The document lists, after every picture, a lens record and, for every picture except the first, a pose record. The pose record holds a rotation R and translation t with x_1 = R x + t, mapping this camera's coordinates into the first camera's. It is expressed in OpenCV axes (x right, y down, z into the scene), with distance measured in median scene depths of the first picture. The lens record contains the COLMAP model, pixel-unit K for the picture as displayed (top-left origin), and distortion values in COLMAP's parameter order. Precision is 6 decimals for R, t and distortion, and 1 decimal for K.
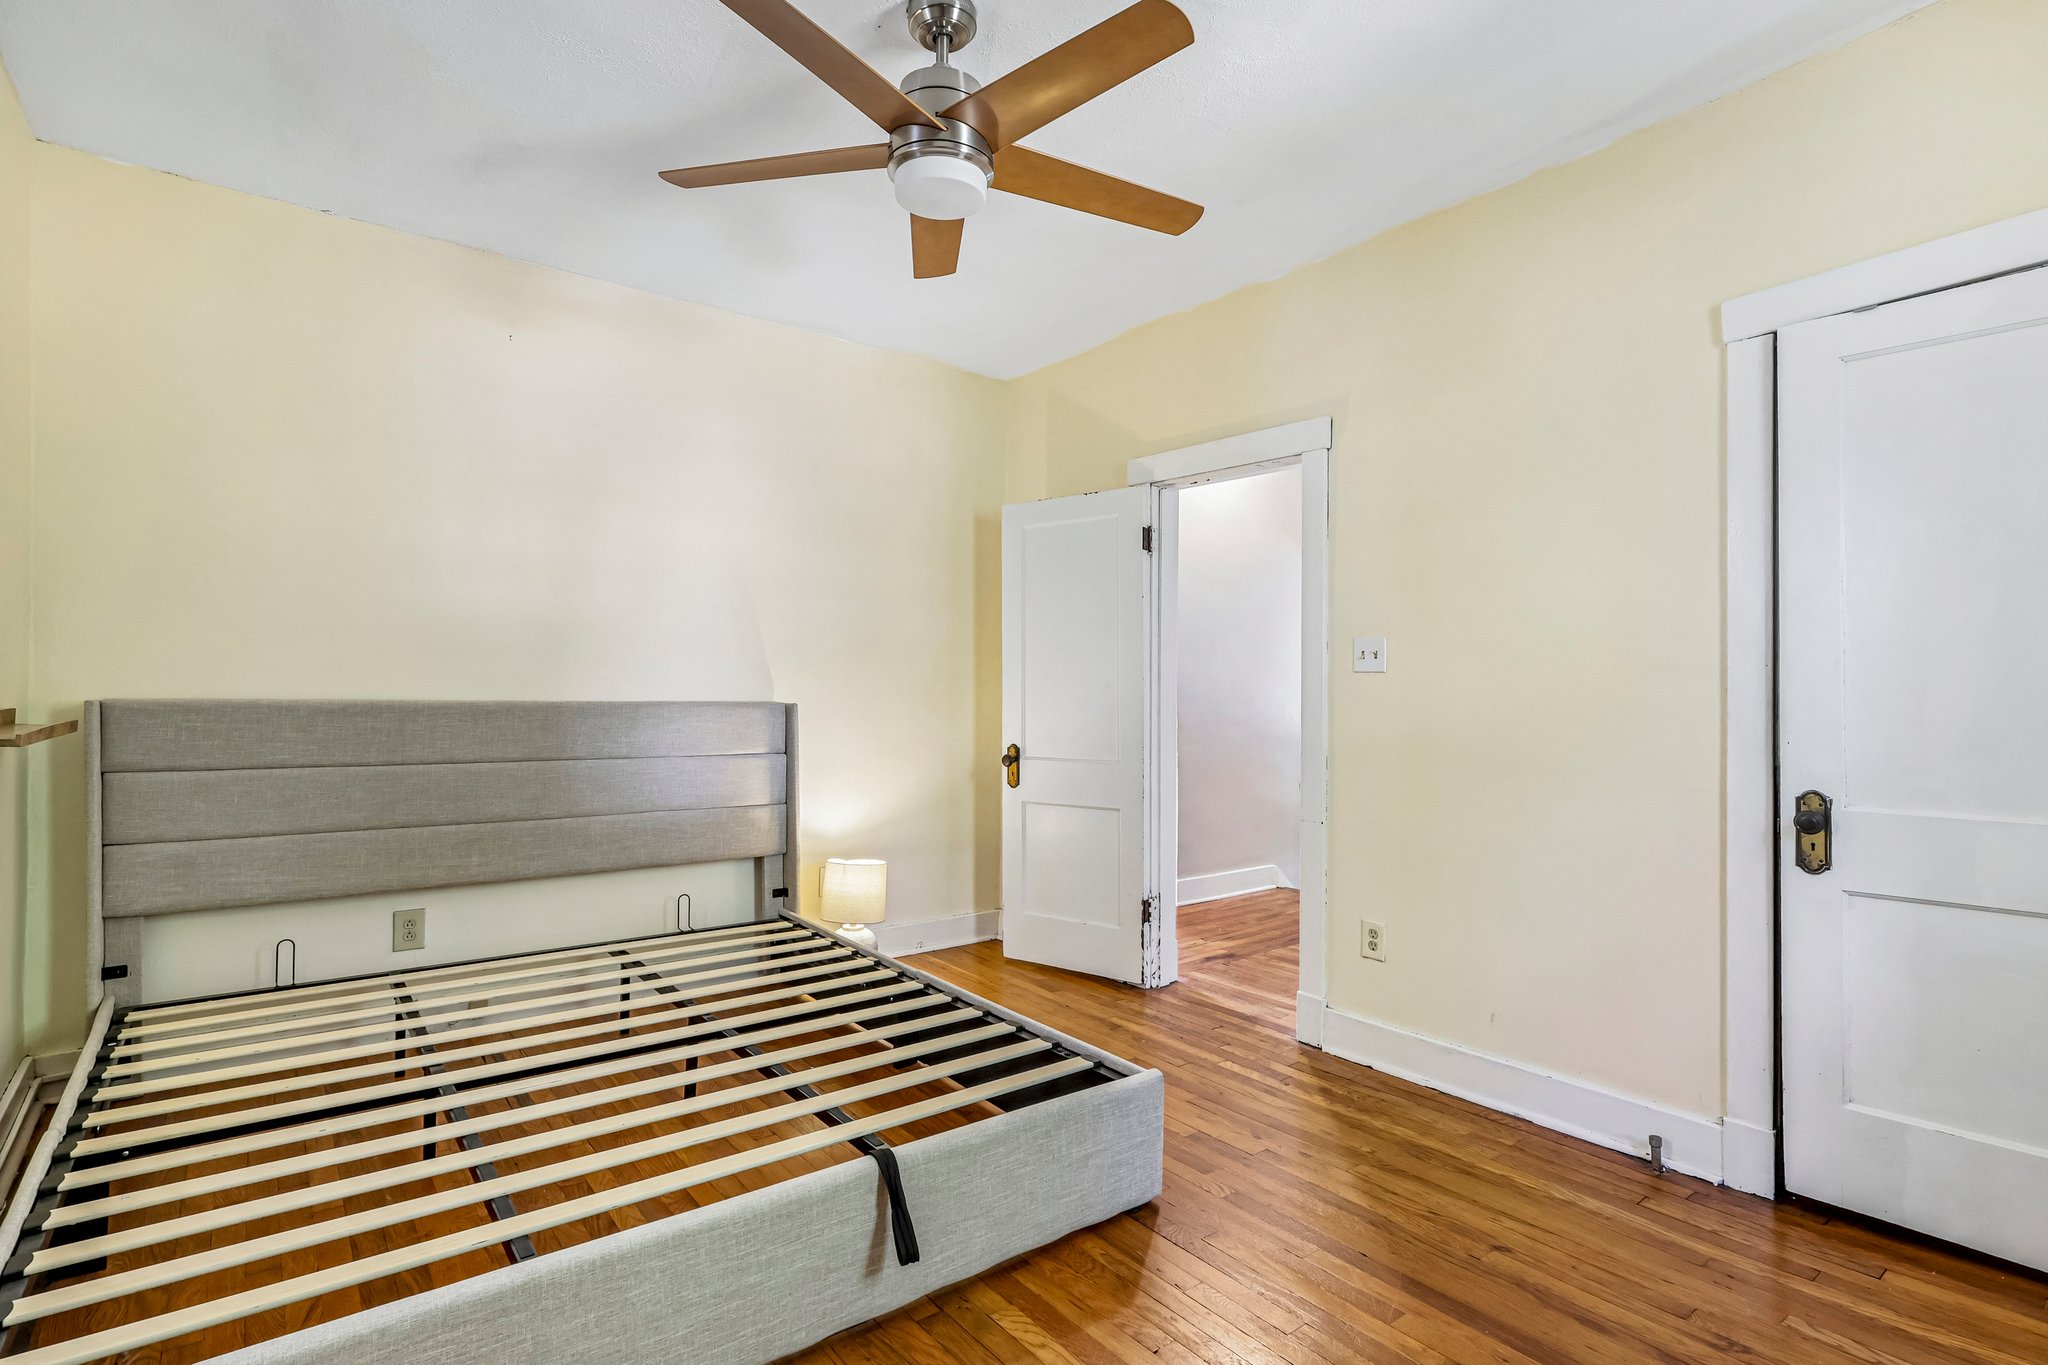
lens RADIAL K [[963.2, 0, 1030.5], [0, 963.2, 676.9], [0, 0, 1]] dist [-0.002814, -0.000300]
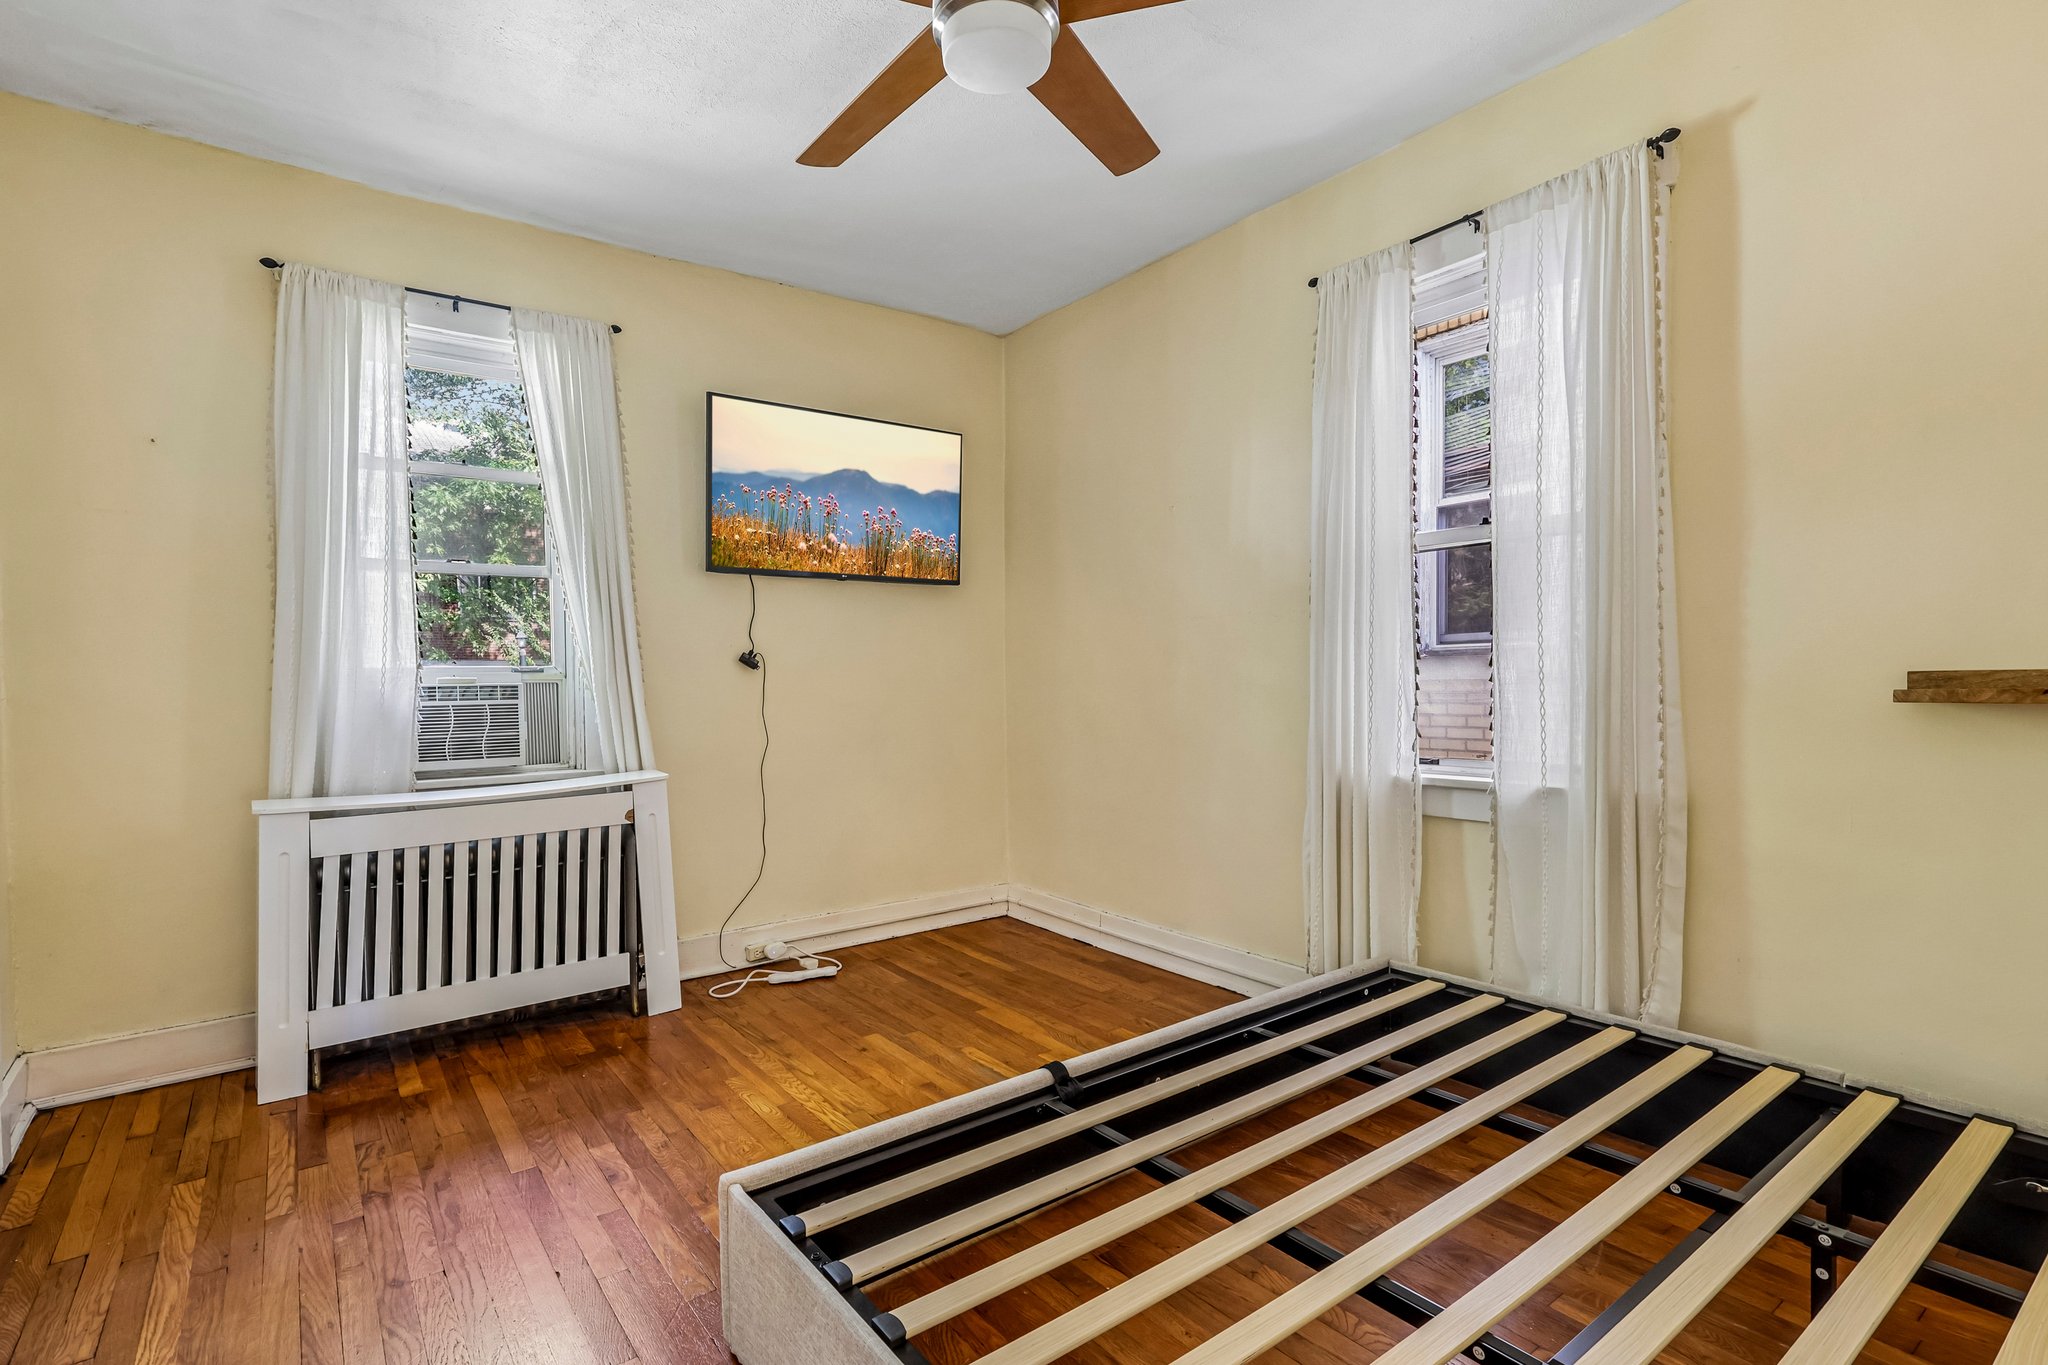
lens RADIAL K [[991.9, 0, 1023.0], [0, 991.9, 701.7], [0, 0, 1]] dist [-0.000168, -0.000073]
pose [[-0.999834, 0.018239, -0.000452, -0.069336], [0.018232, 0.999758, 0.012332, 0.022452], [0.000677, 0.012321, -0.999924, 1.135627]]
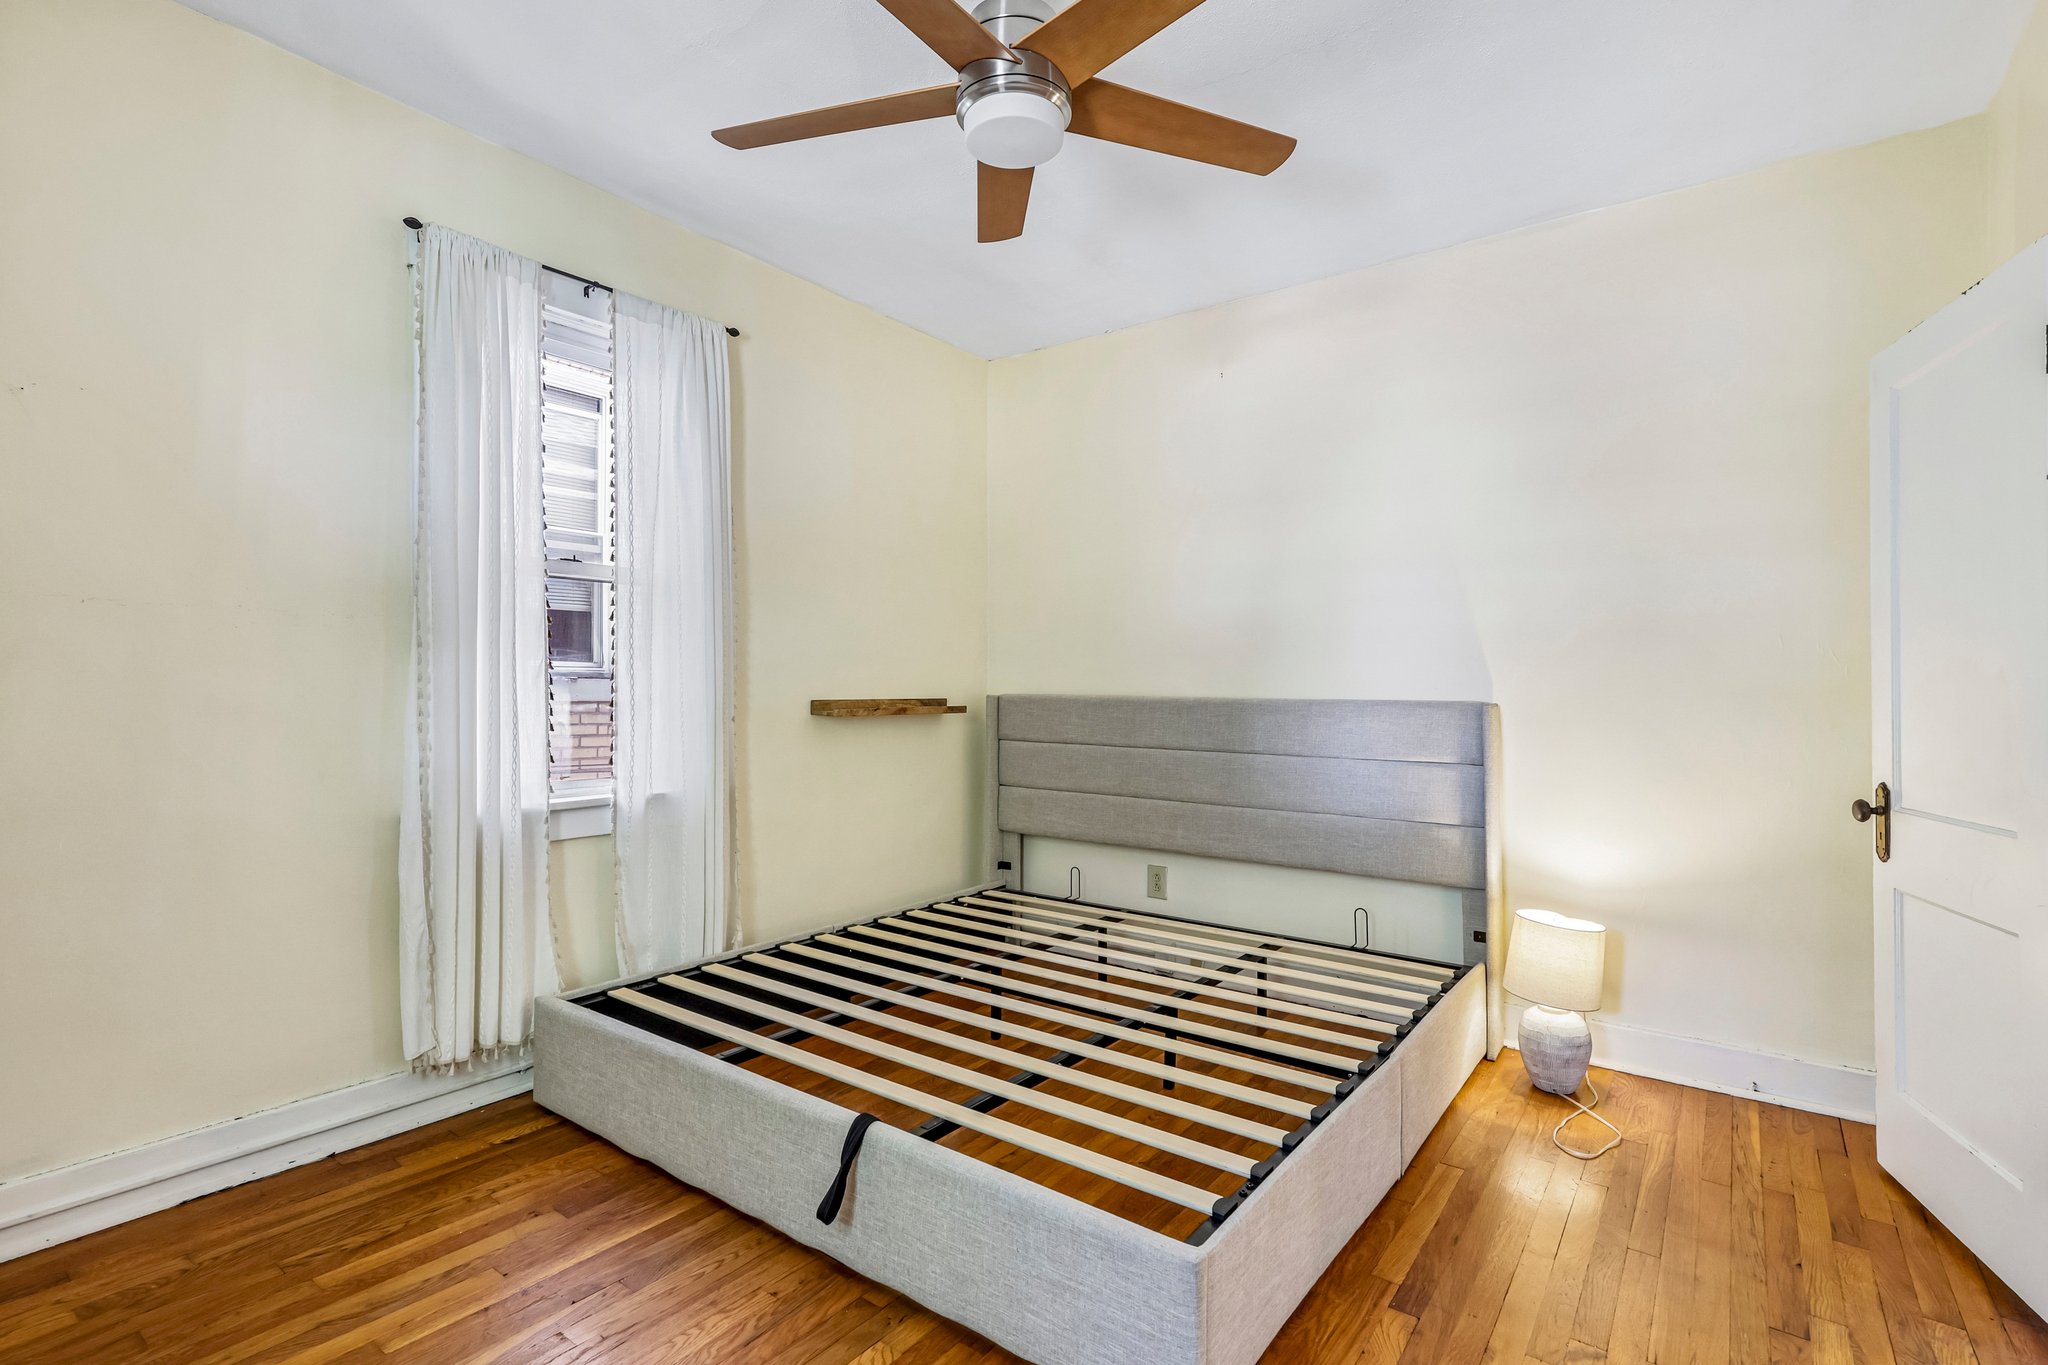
lens RADIAL K [[963.6, 0, 996.3], [0, 963.6, 671.6], [0, 0, 1]] dist [0.002723, 0.000826]
pose [[0.270241, -0.022177, -0.962537, 0.475598], [0.011885, 0.999735, -0.019697, 0.013333], [0.962719, -0.006117, 0.270433, 0.443444]]
